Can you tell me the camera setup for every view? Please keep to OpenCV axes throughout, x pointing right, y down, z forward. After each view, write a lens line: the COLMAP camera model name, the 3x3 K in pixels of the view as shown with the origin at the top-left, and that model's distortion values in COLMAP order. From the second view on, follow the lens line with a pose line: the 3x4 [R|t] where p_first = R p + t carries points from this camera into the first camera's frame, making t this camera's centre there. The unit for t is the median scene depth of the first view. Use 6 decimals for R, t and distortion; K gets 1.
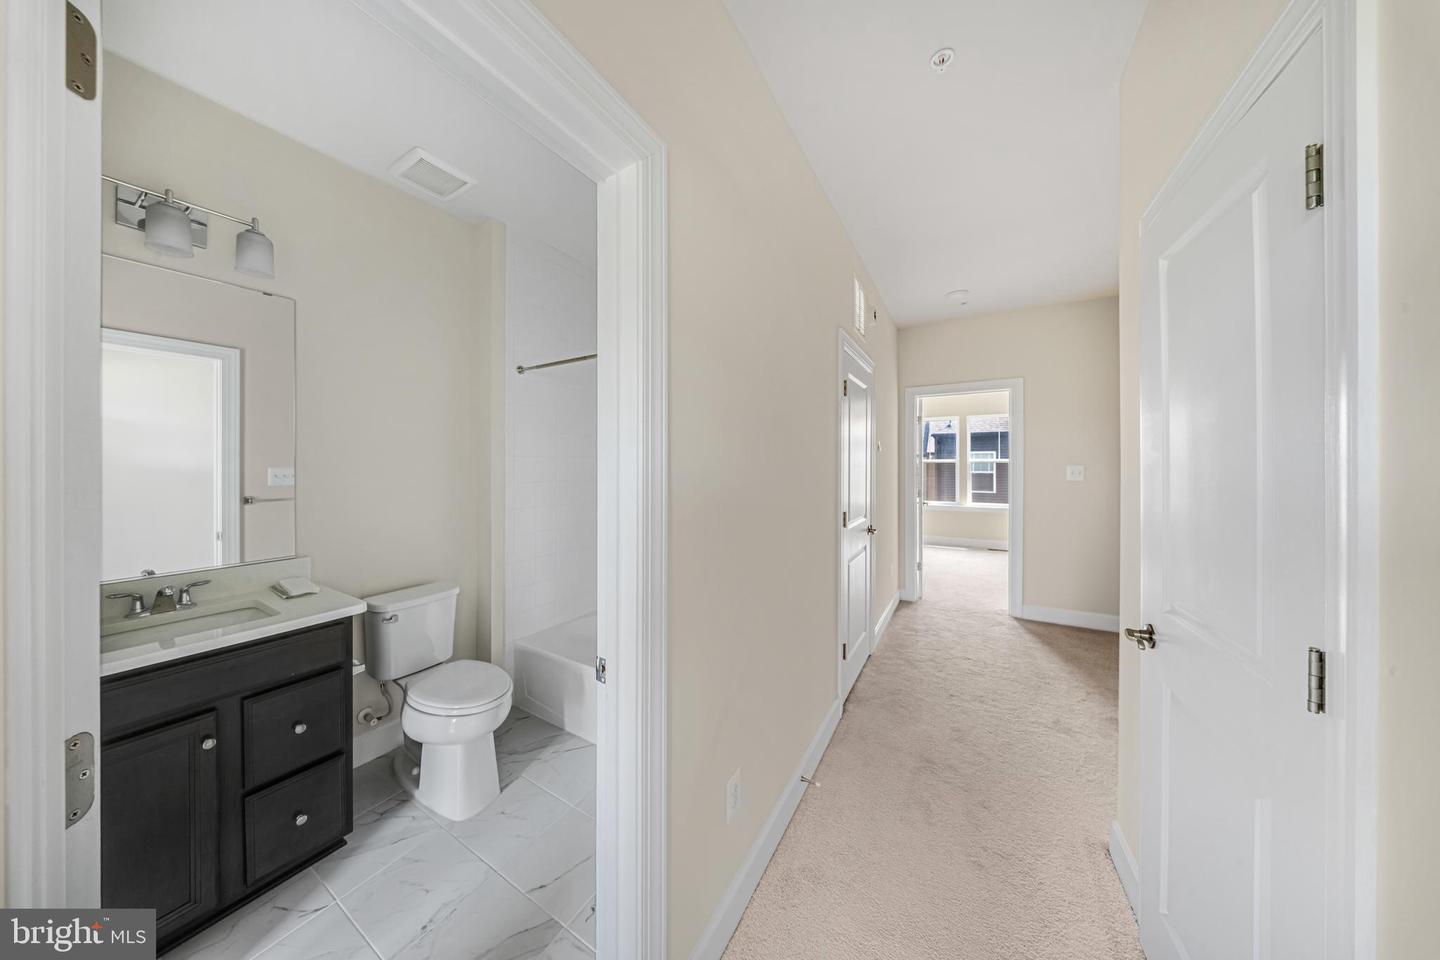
lens RADIAL K [[431.7, 0, 675.5], [0, 431.7, 466.9], [0, 0, 1]] dist [0.000914, -0.001919]
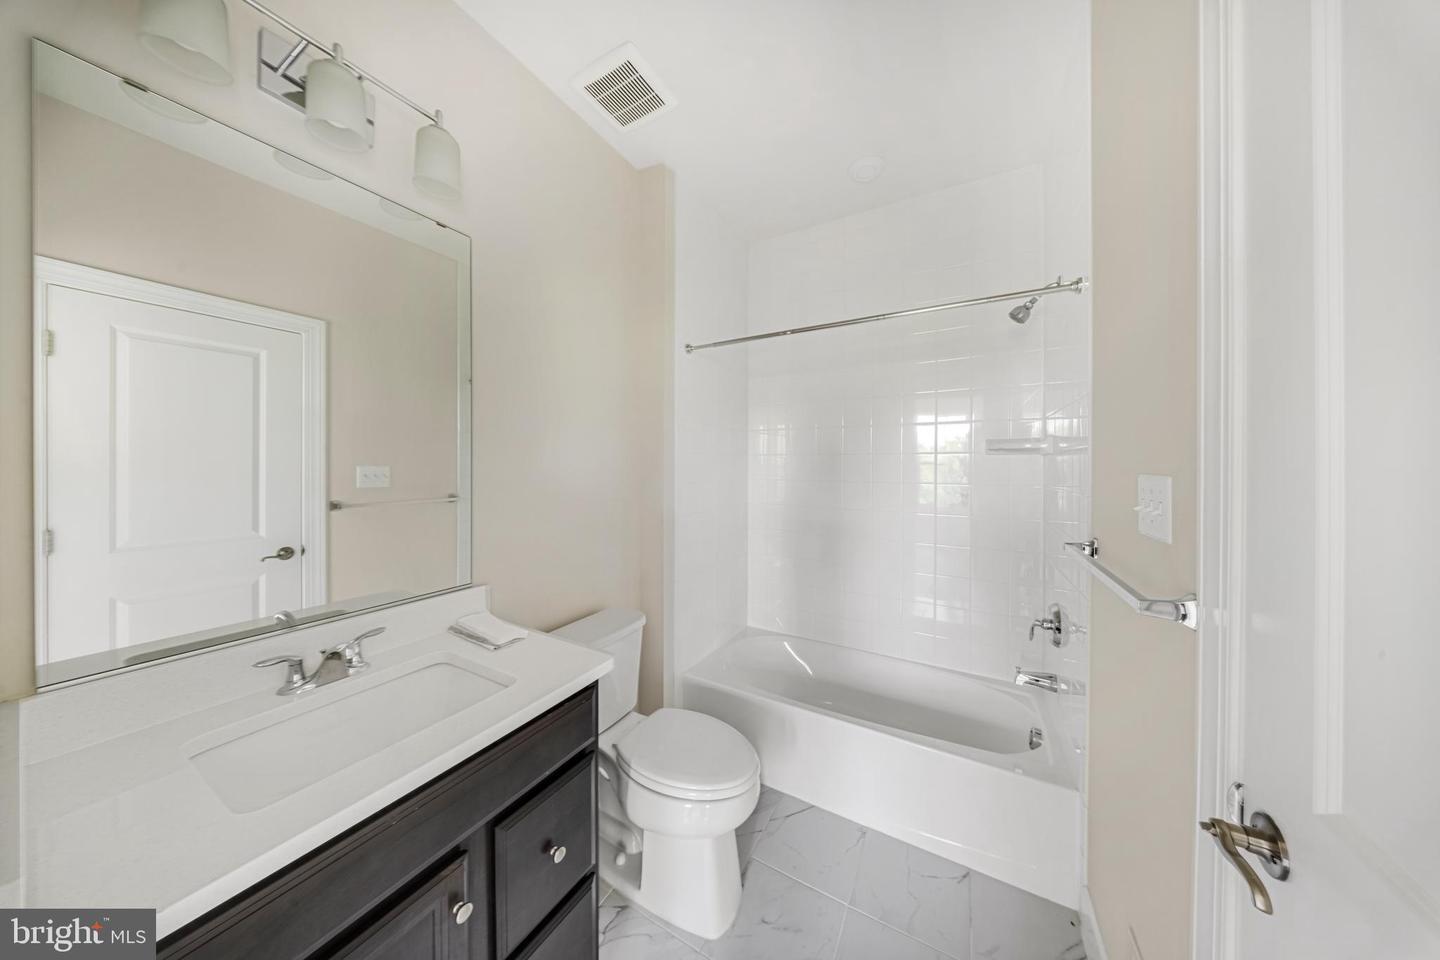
lens RADIAL K [[431.7, 0, 722.5], [0, 431.7, 469.8], [0, 0, 1]] dist [0.000914, -0.001919]
pose [[0.999079, 0.001654, 0.042869, -0.501705], [-0.002035, 0.999959, 0.008852, 0.000953], [-0.042852, -0.008931, 0.999041, 0.251791]]
